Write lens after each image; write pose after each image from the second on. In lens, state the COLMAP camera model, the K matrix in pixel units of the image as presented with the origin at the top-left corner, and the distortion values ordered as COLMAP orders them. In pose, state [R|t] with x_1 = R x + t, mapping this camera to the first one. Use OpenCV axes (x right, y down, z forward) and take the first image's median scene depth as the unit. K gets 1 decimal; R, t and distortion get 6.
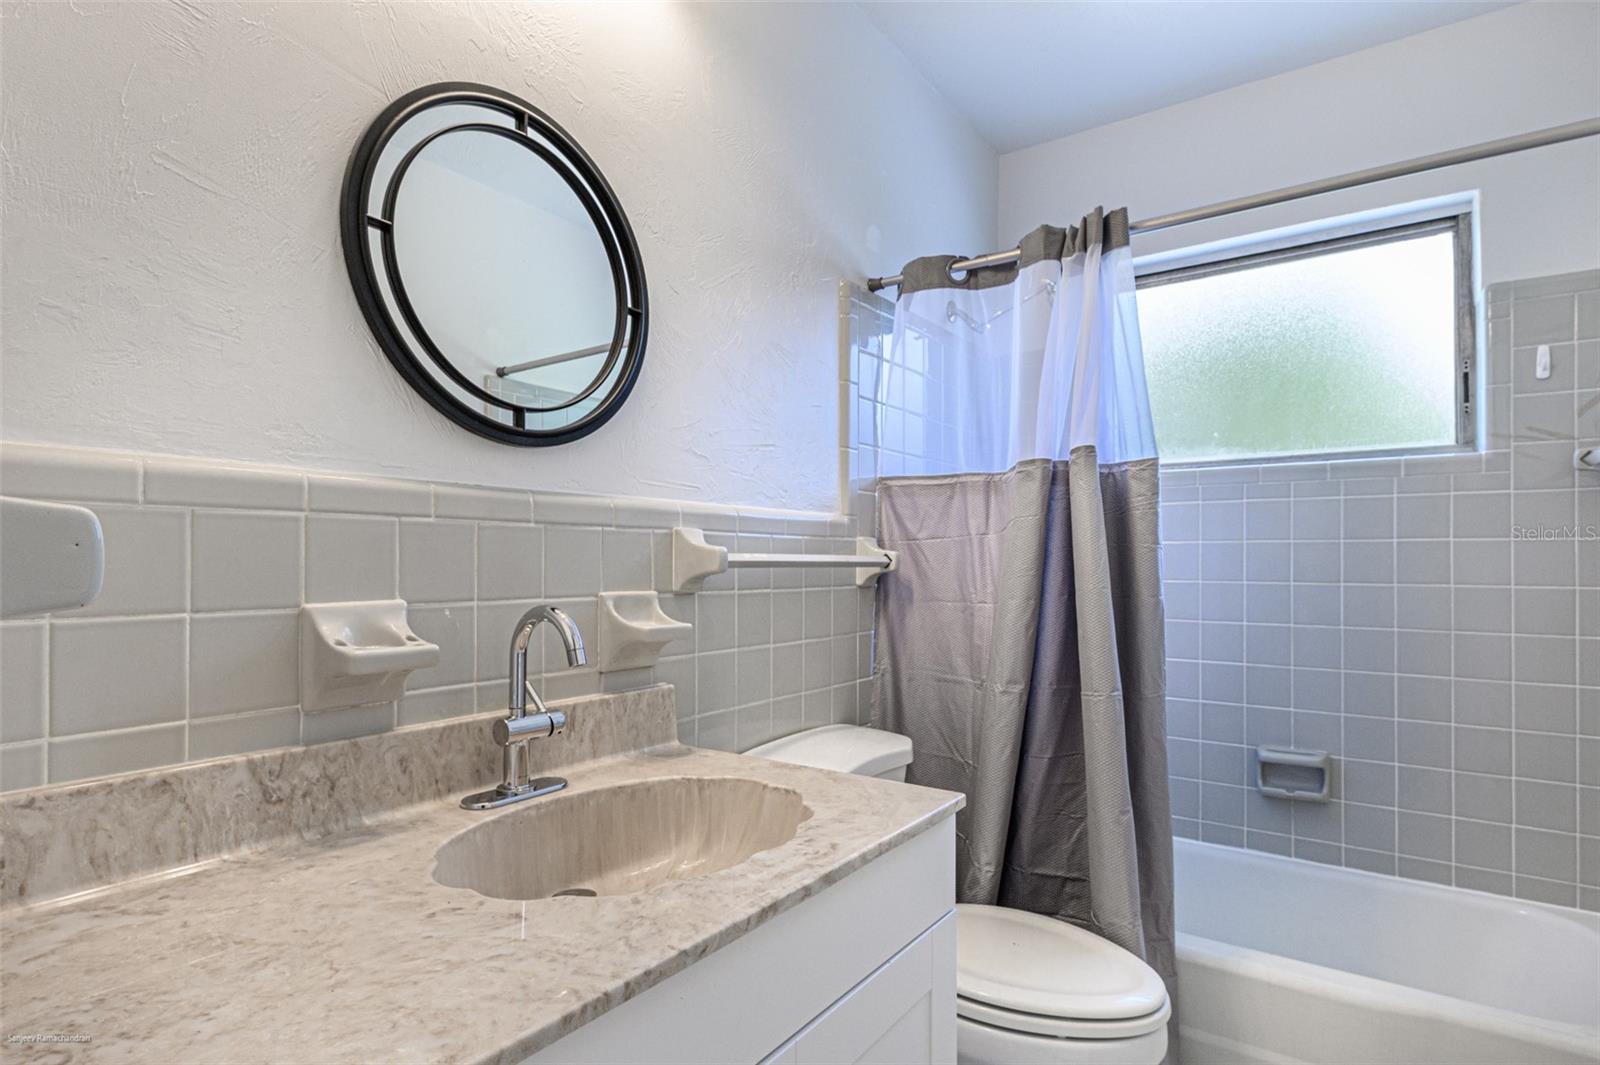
lens RADIAL K [[847.4, 0, 808.7], [0, 847.4, 553.5], [0, 0, 1]] dist [0.002594, 0.001775]
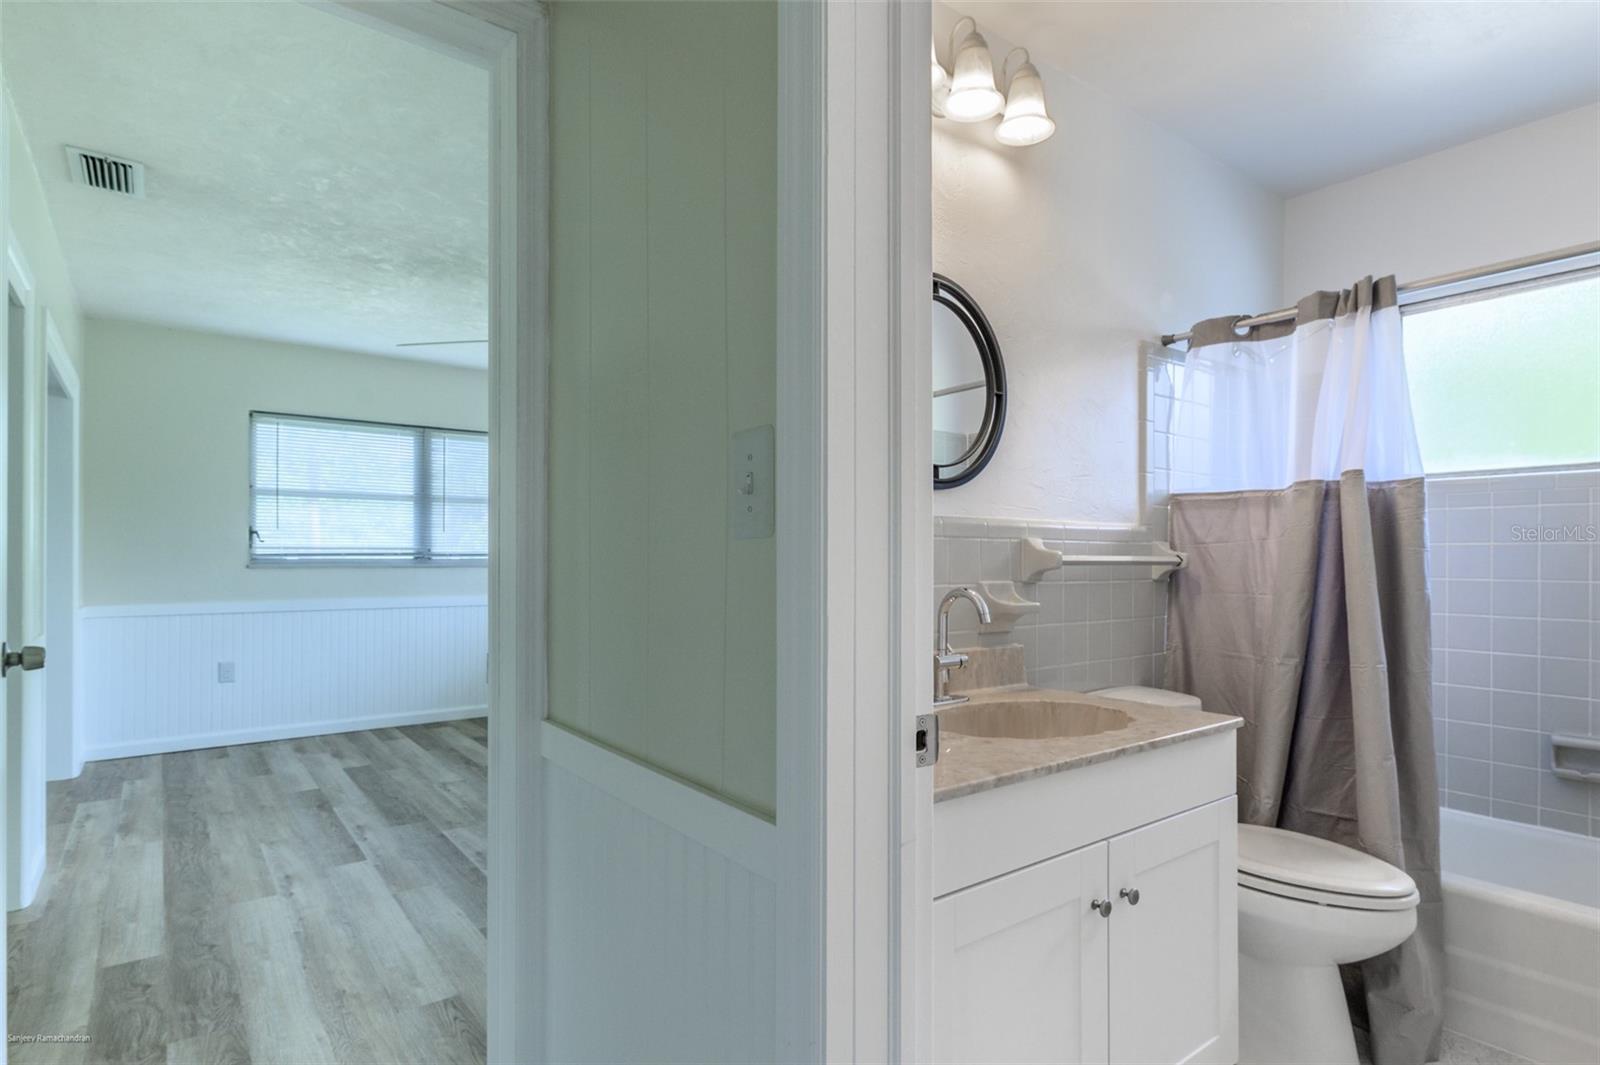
lens RADIAL K [[840.3, 0, 800.1], [0, 840.3, 557.6], [0, 0, 1]] dist [0.008795, 0.001746]
pose [[0.951127, 0.000149, -0.308801, -0.062856], [0.002212, 0.999971, 0.007295, -0.006693], [0.308793, -0.007621, 0.951099, -0.408828]]
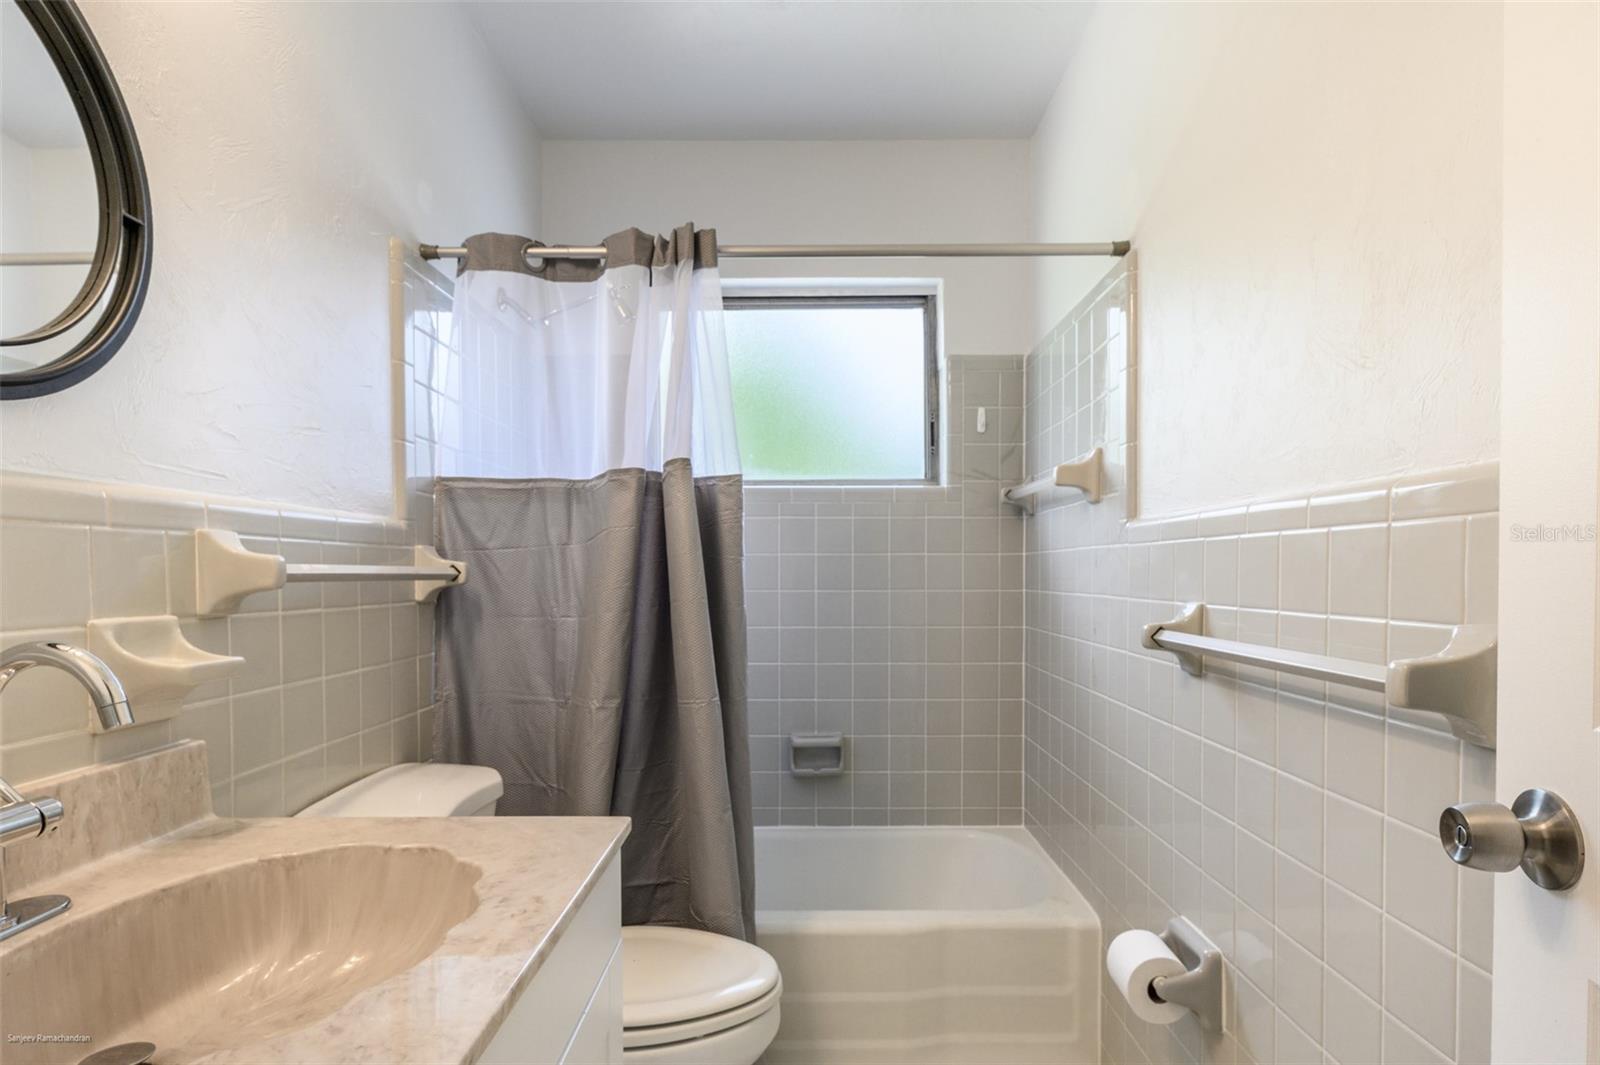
lens RADIAL K [[851.0, 0, 817.7], [0, 851.0, 591.1], [0, 0, 1]] dist [0.000469, 0.000742]
pose [[0.815710, -0.017077, 0.578209, -0.121650], [-0.000338, 0.999550, 0.029997, 0.000994], [-0.578461, -0.024664, 0.815337, 0.066534]]
